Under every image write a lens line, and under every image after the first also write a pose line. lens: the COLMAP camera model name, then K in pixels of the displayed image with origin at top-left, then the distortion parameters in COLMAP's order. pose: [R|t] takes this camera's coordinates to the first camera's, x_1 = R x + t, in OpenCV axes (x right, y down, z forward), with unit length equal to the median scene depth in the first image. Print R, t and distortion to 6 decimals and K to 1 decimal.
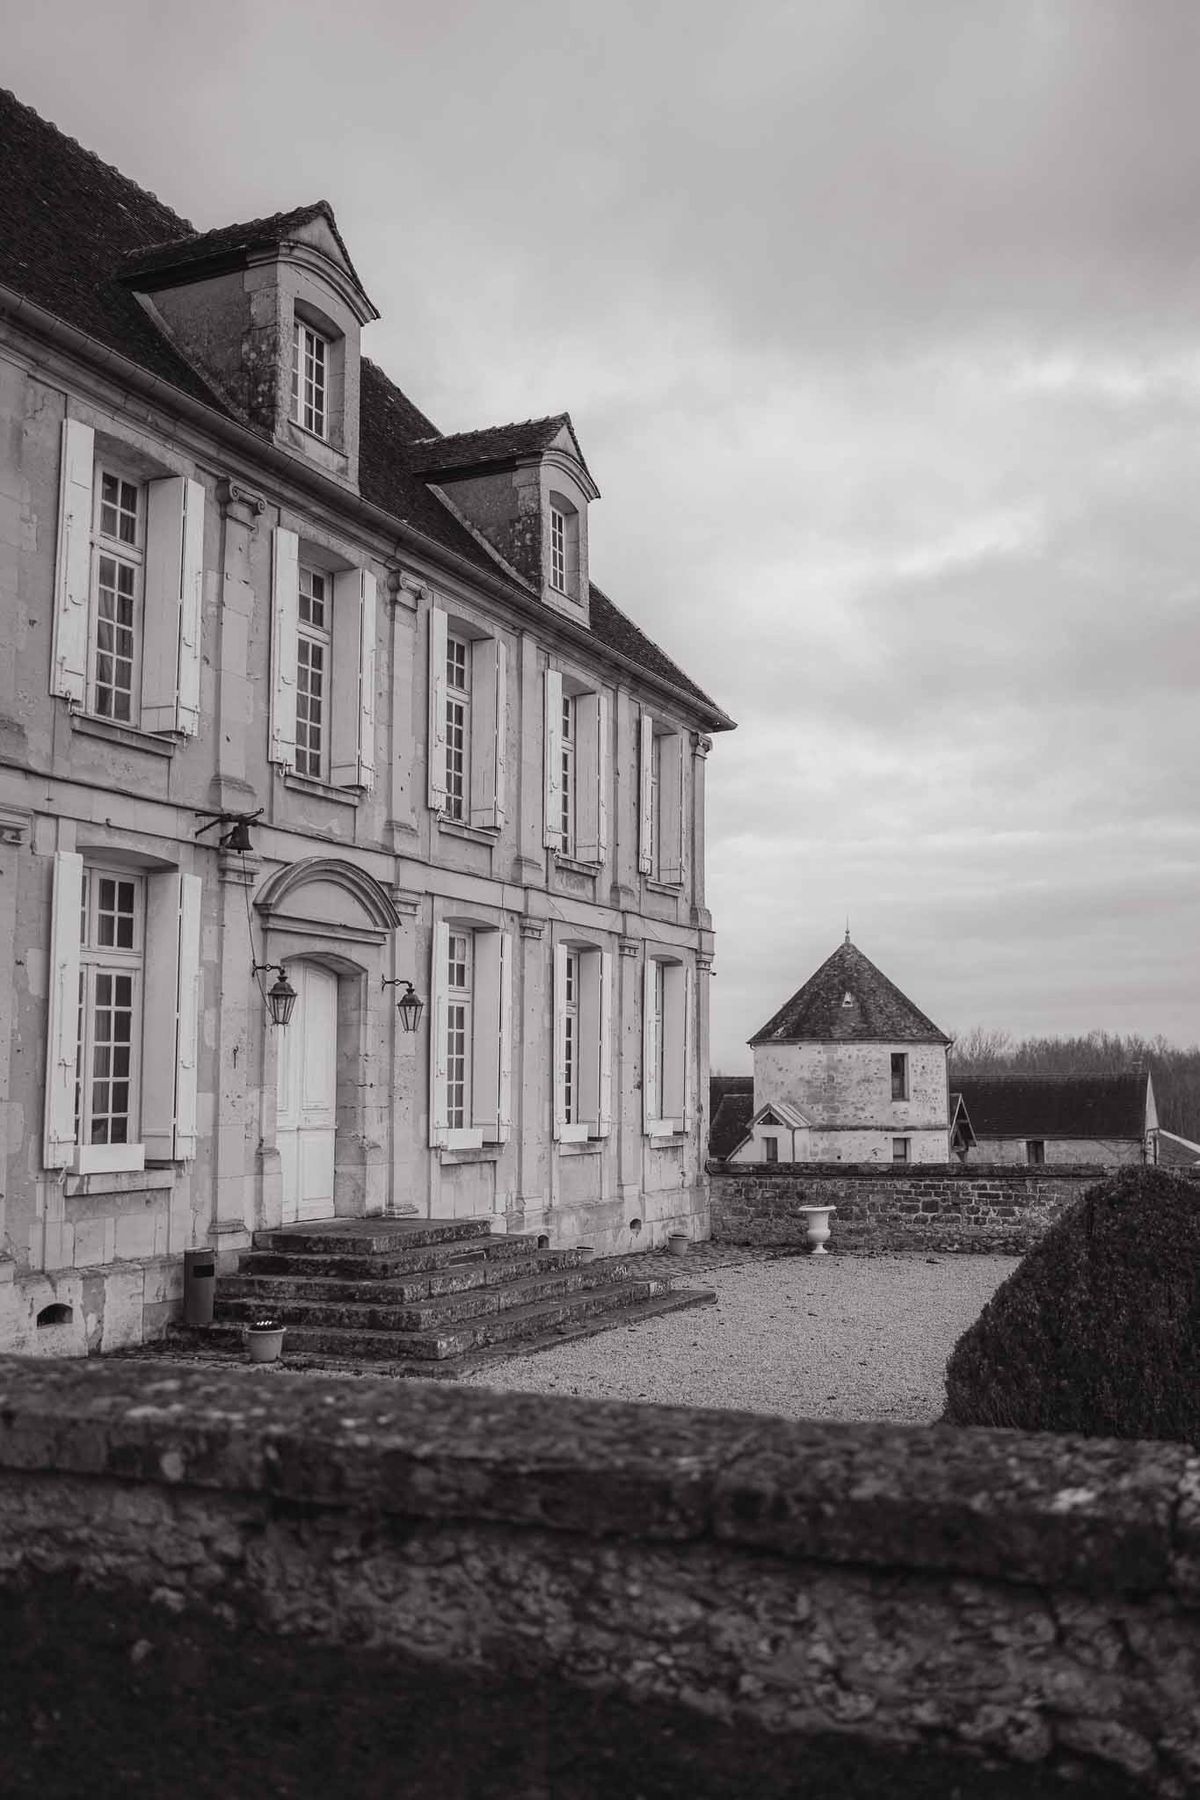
lens RADIAL K [[1783.8, 0, 597.4], [0, 1783.8, 891.5], [0, 0, 1]] dist [0.035105, 0.000000]
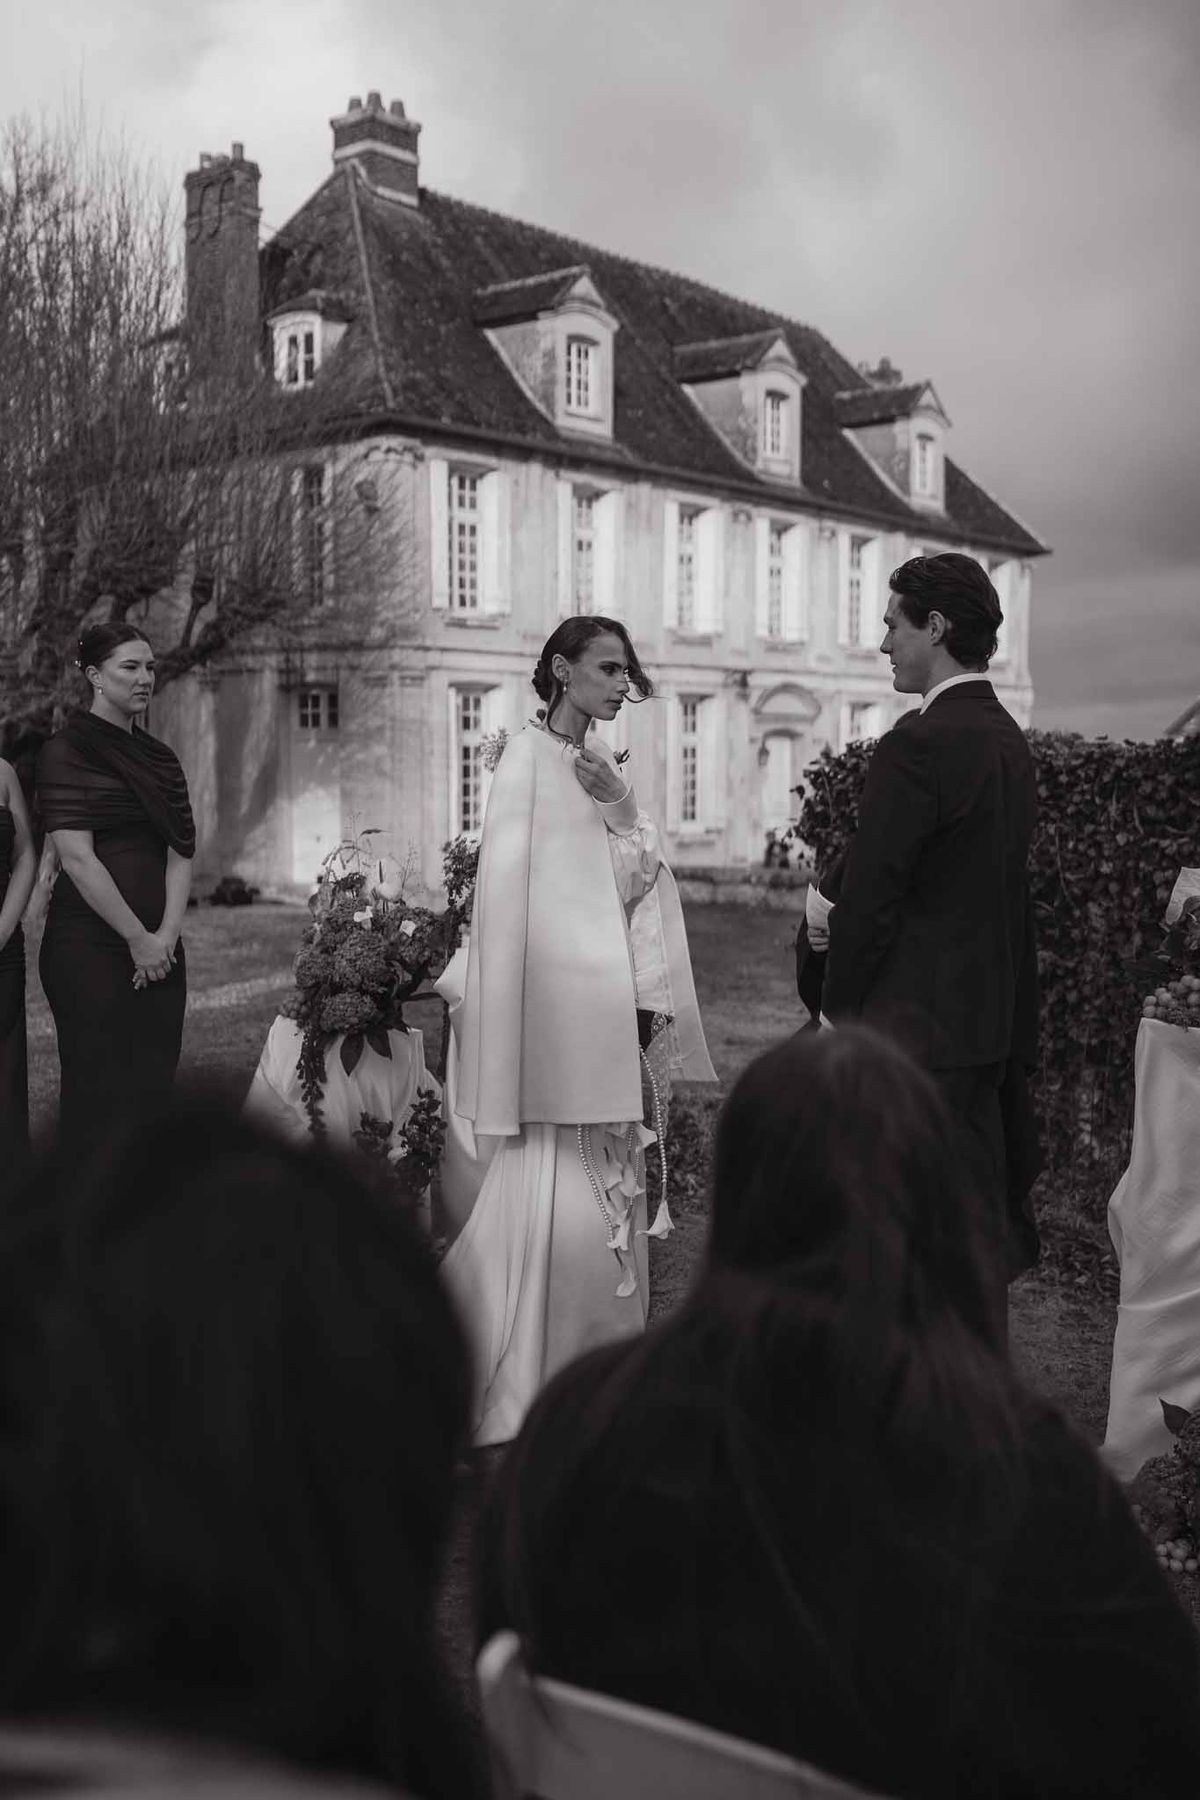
lens RADIAL K [[1783.8, 0, 590.7], [0, 1783.8, 899.1], [0, 0, 1]] dist [0.035105, 0.000000]
pose [[0.965269, 0.015107, -0.260820, 0.178072], [0.033474, 0.982947, 0.180818, -0.159017], [0.259104, -0.183269, 0.948303, -1.082796]]
